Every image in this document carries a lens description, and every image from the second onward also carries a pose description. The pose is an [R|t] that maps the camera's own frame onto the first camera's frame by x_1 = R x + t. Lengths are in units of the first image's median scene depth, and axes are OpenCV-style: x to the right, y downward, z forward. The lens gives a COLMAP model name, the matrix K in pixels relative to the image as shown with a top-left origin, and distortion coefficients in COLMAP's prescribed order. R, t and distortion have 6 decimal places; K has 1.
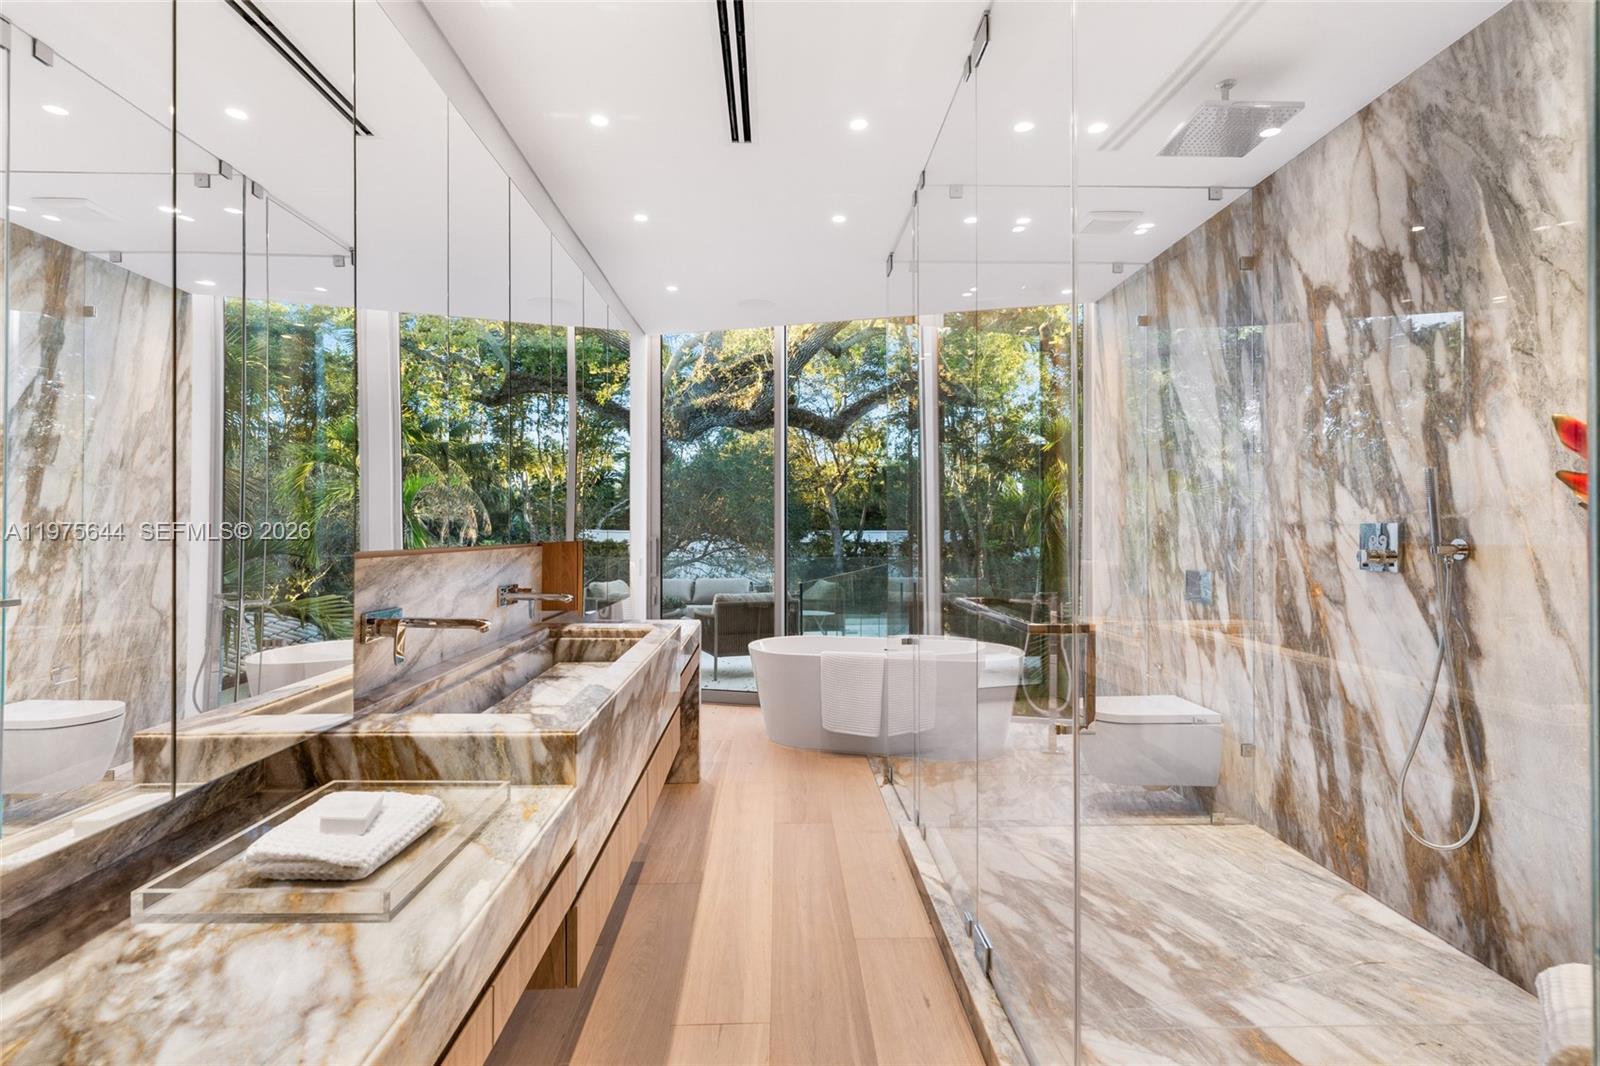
lens RADIAL K [[759.7, 0, 800.0], [0, 759.7, 533.0], [0, 0, 1]] dist [0.001743, -0.000054]
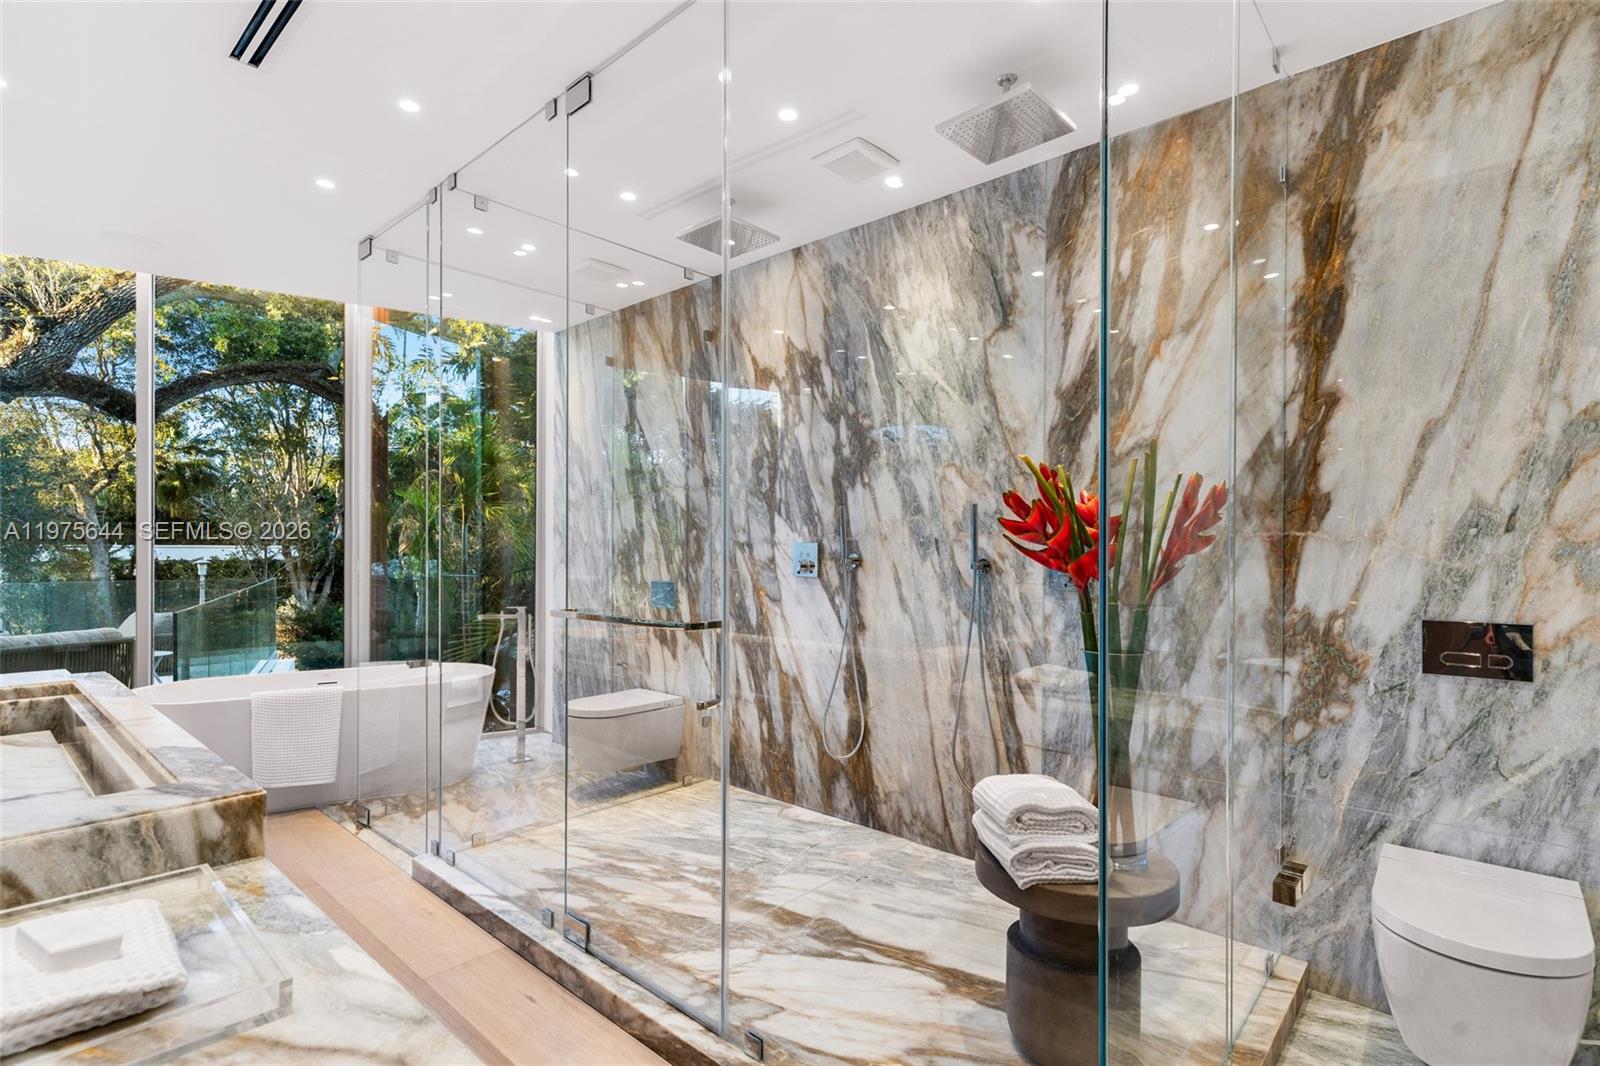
lens RADIAL K [[774.2, 0, 794.6], [0, 774.2, 555.6], [0, 0, 1]] dist [0.003372, -0.001157]
pose [[0.691299, -0.002404, 0.722565, -0.287901], [-0.003390, 0.999973, 0.006569, 0.000990], [-0.722561, -0.006991, 0.691272, 0.006714]]
